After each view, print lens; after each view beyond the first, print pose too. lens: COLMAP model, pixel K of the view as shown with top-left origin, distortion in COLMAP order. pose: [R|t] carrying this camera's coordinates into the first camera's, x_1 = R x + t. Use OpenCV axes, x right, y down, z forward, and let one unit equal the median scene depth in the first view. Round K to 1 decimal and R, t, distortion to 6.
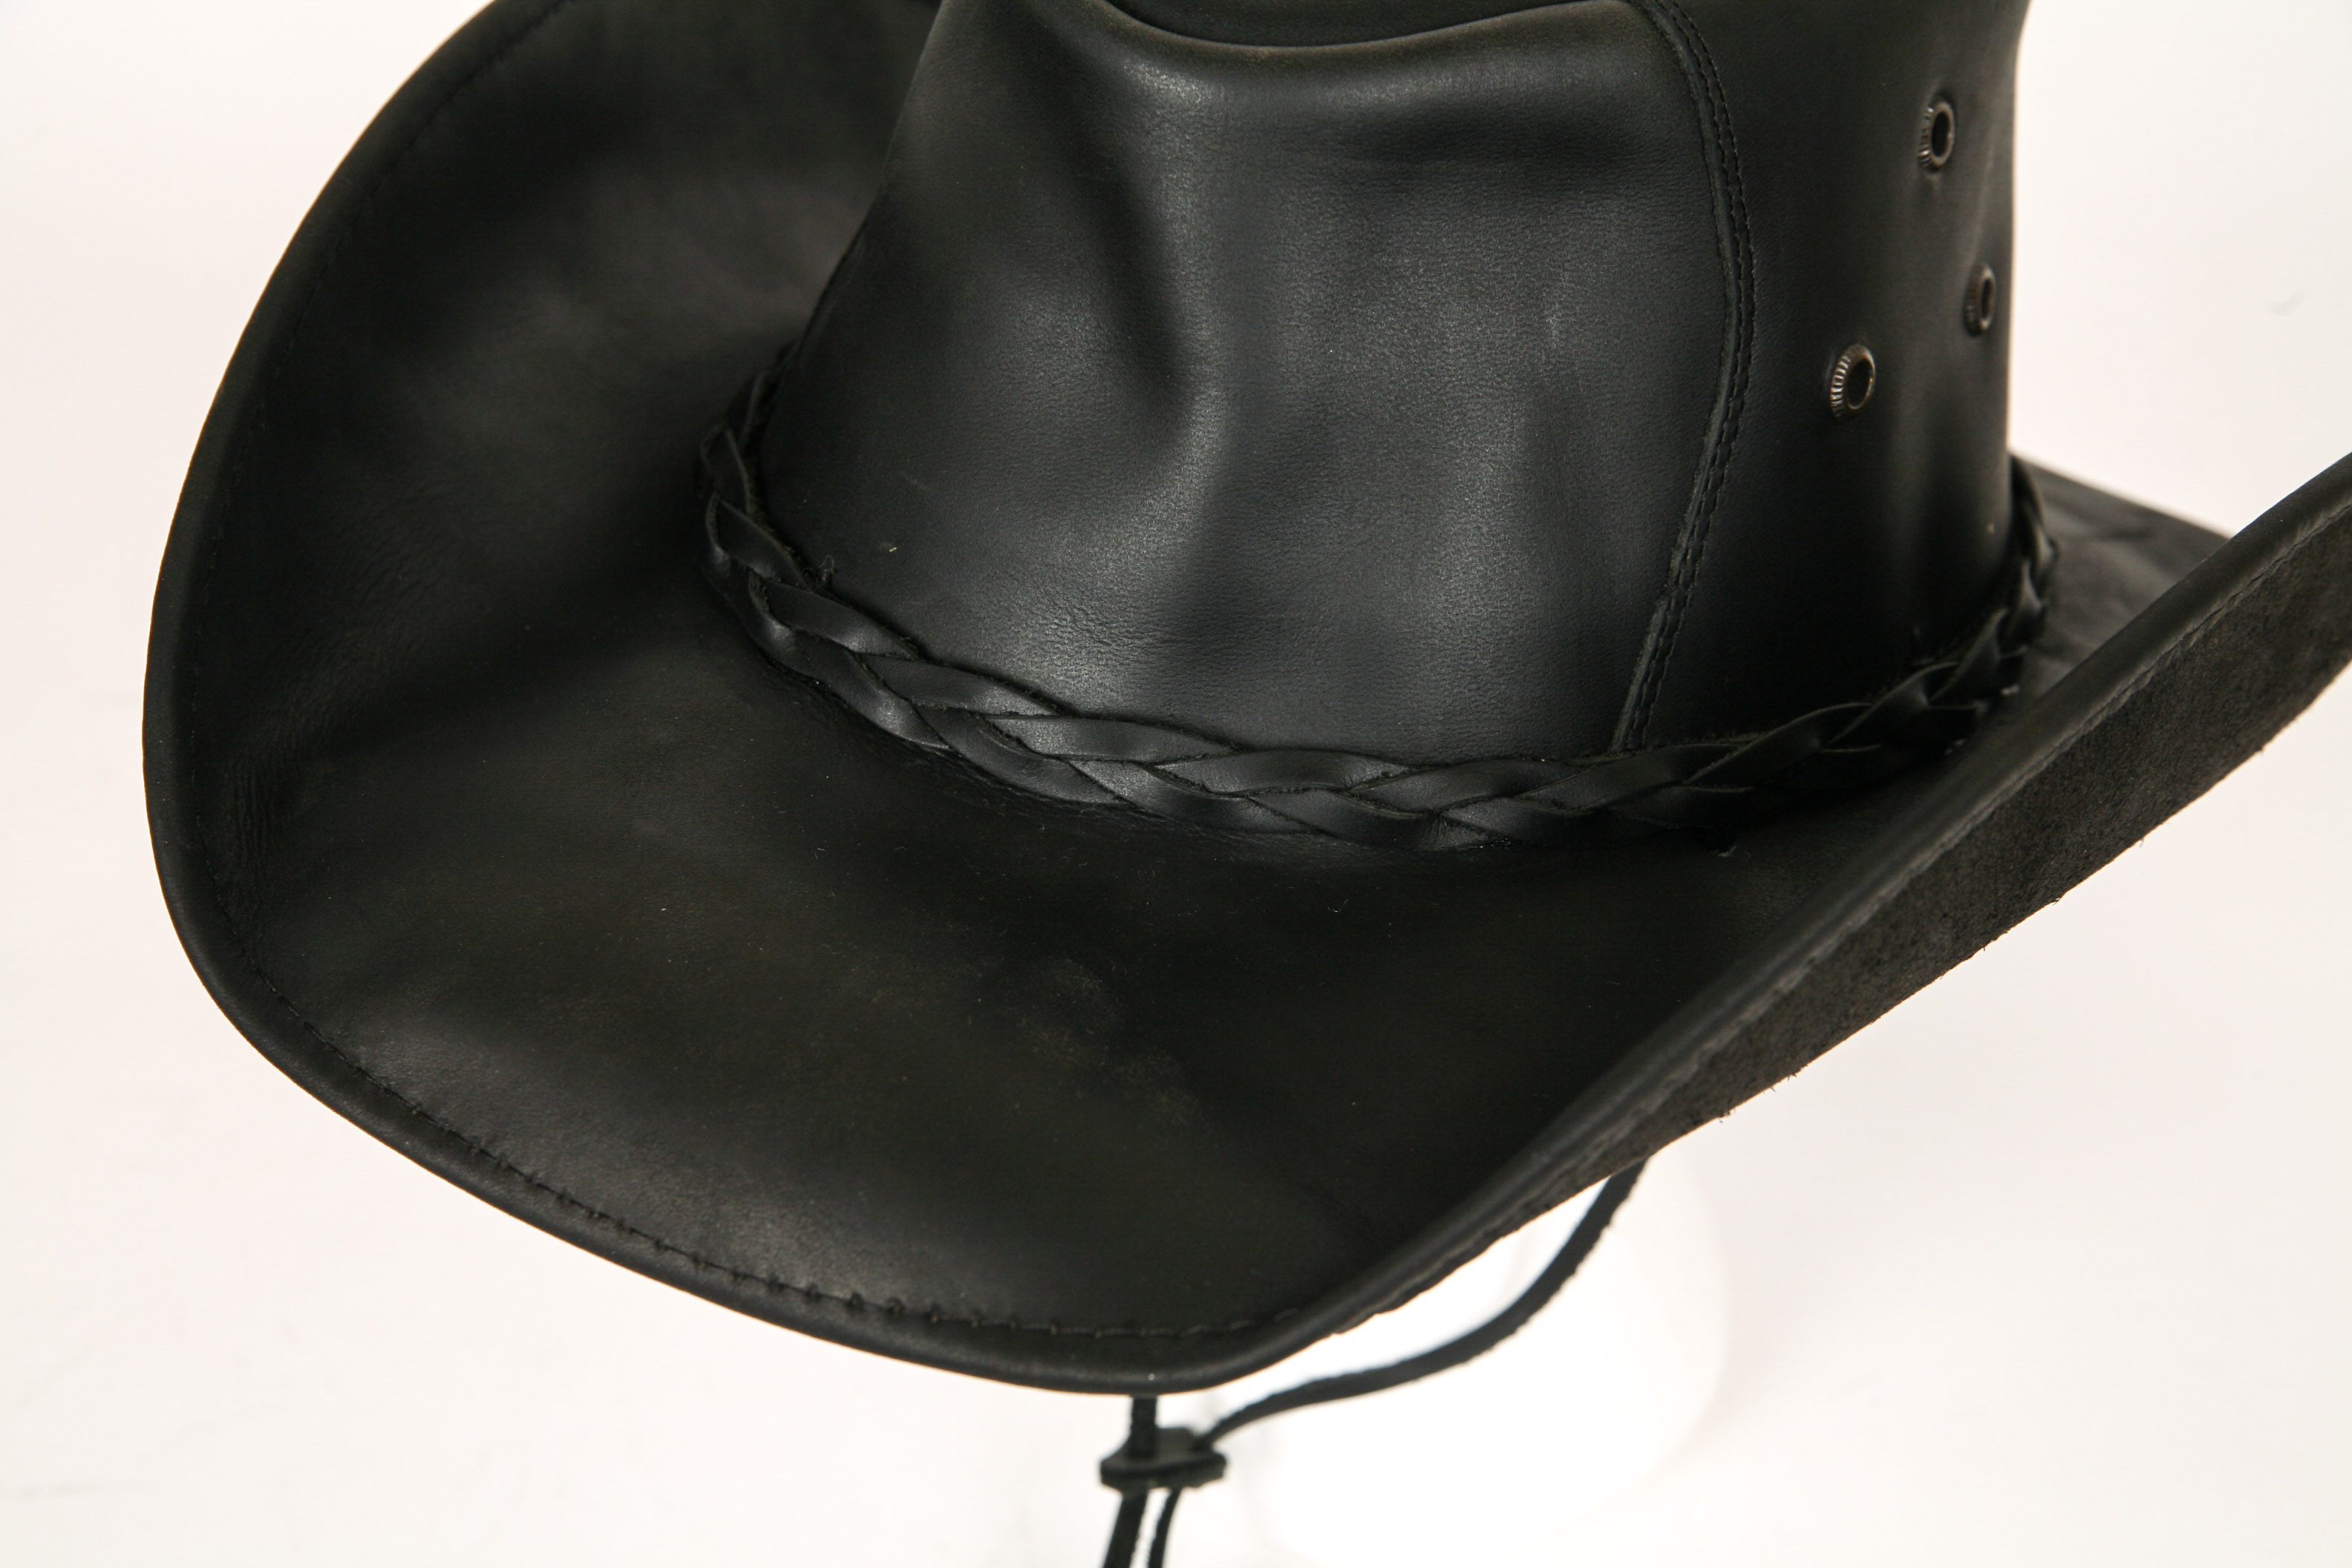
lens RADIAL K [[4496.1, 0, 1176.0], [0, 4496.1, 784.0], [0, 0, 1]] dist [0.072341, 0.232002]
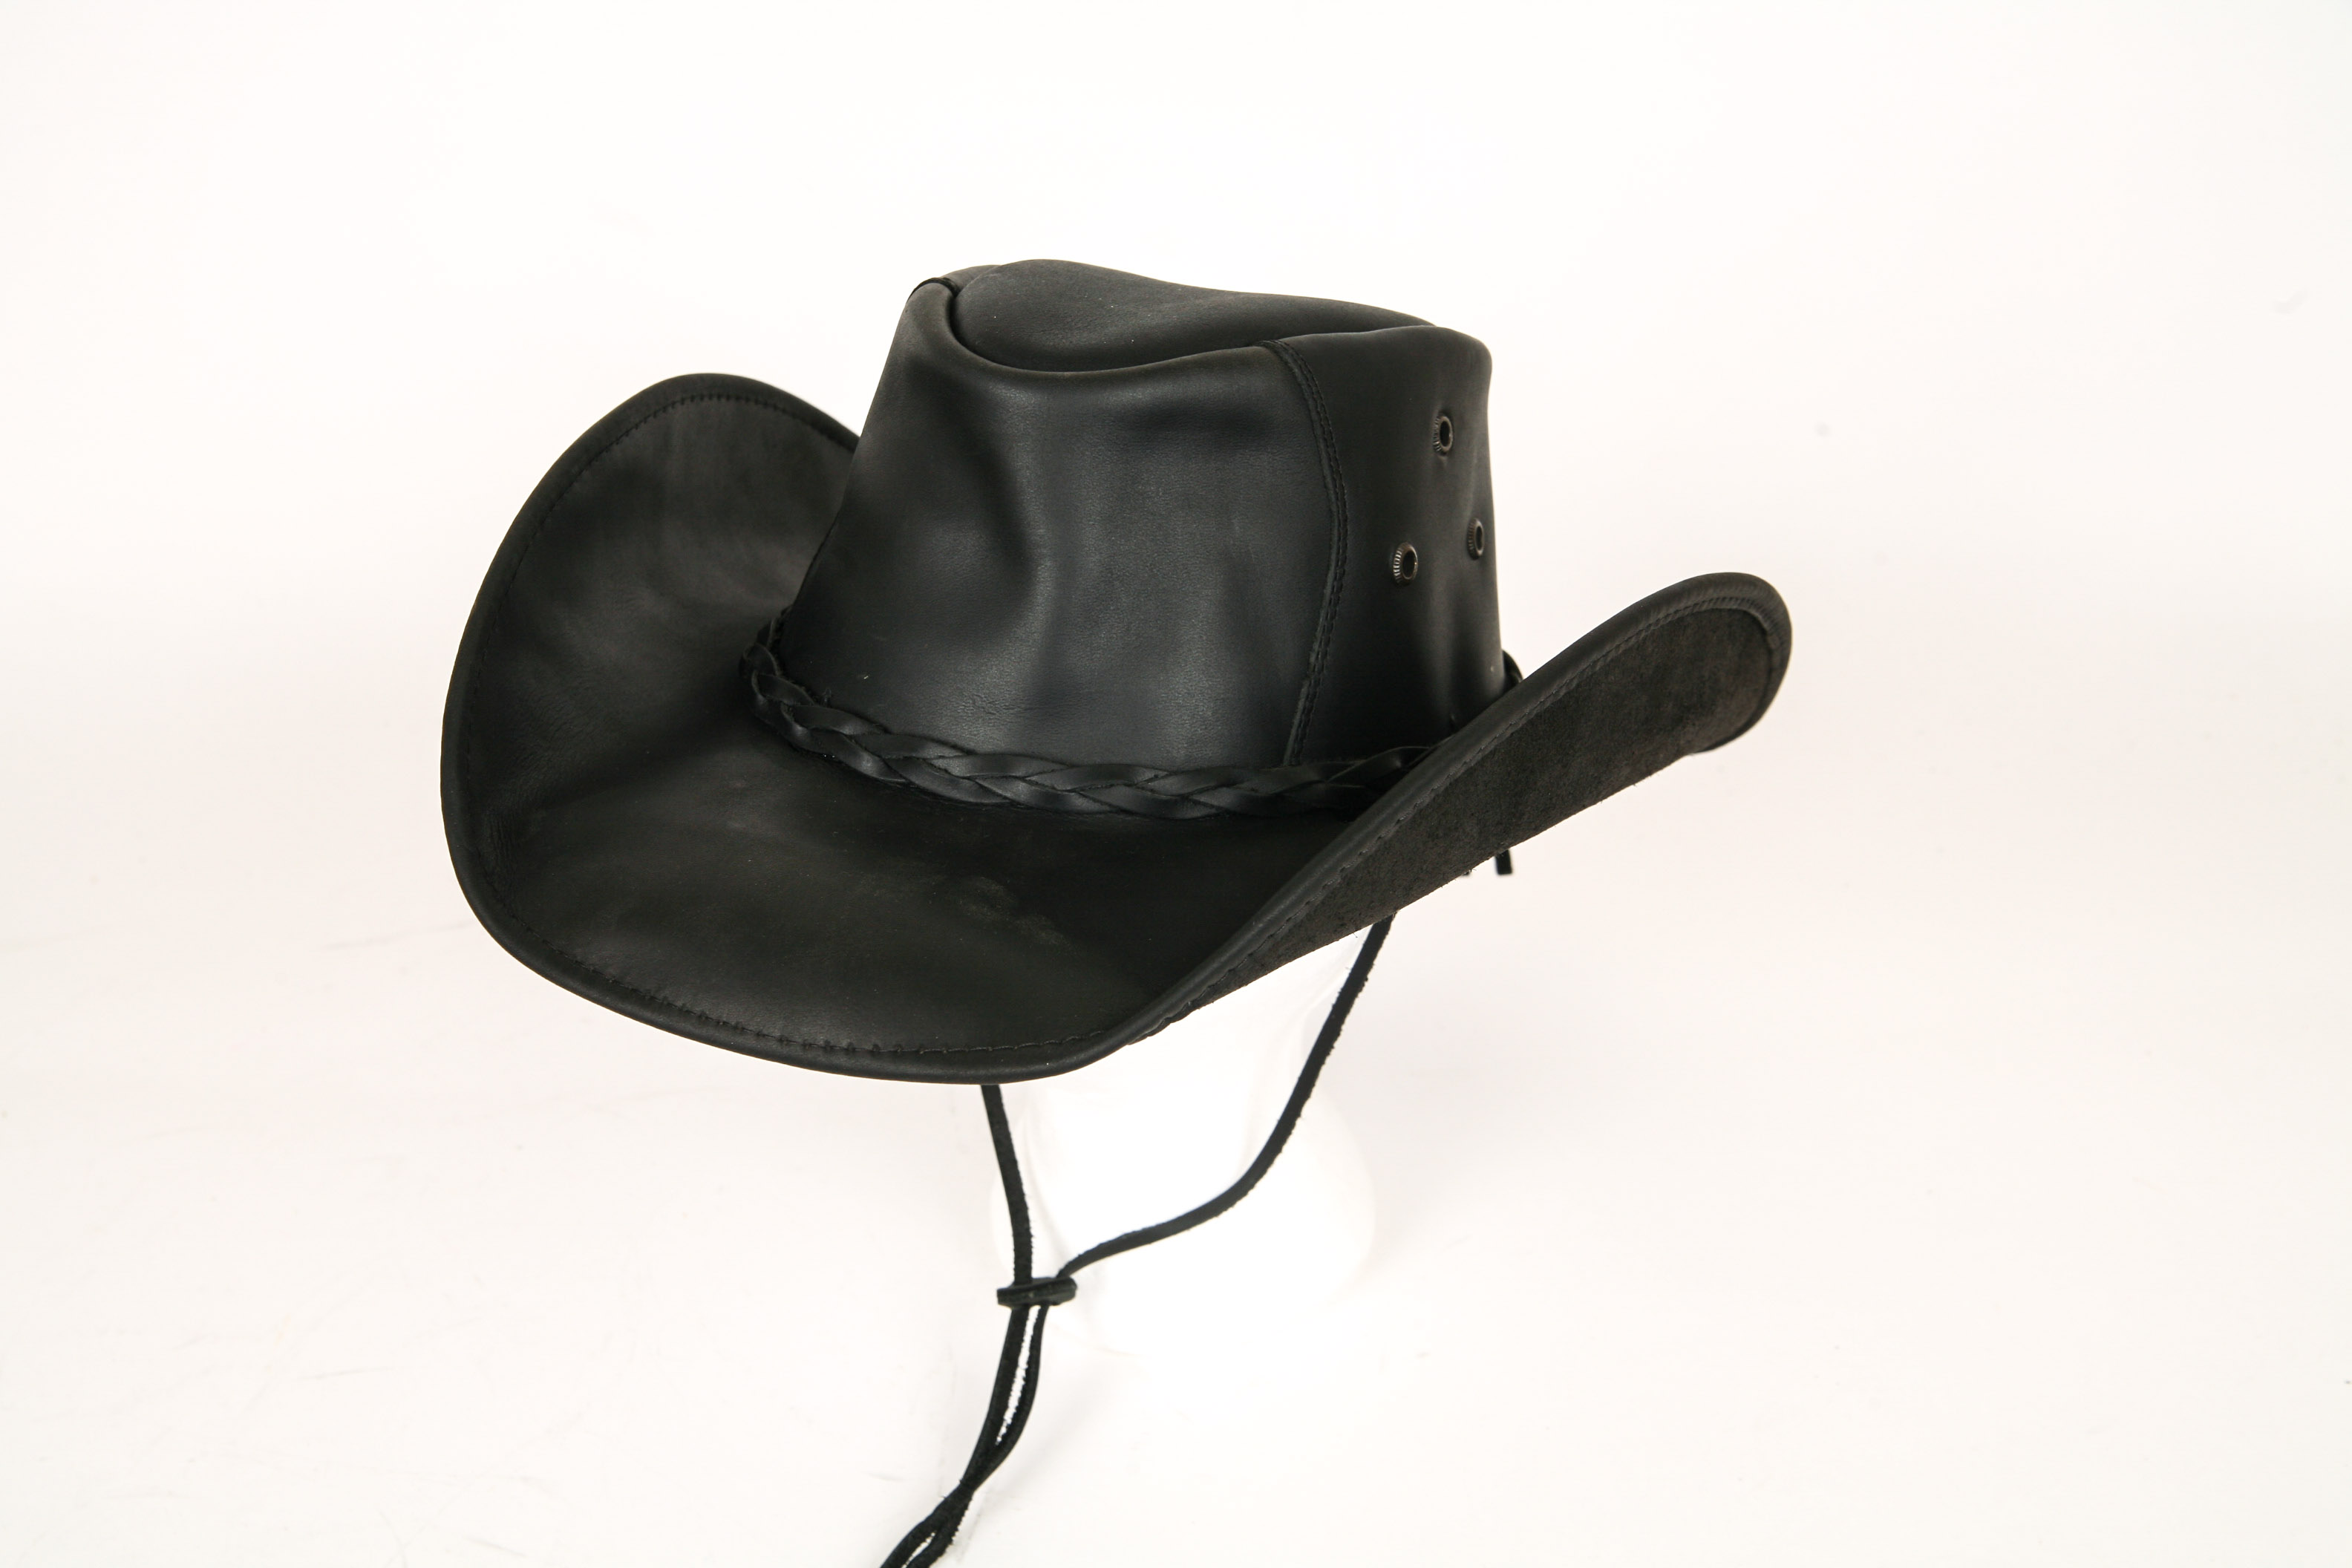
lens RADIAL K [[3448.9, 0, 1176.0], [0, 3448.9, 784.0], [0, 0, 1]] dist [-0.006098, -0.004249]
pose [[0.996373, -0.044252, 0.072680, -0.043231], [0.055737, 0.984803, -0.164487, 0.220017], [-0.064297, 0.167942, 0.983698, -0.322431]]
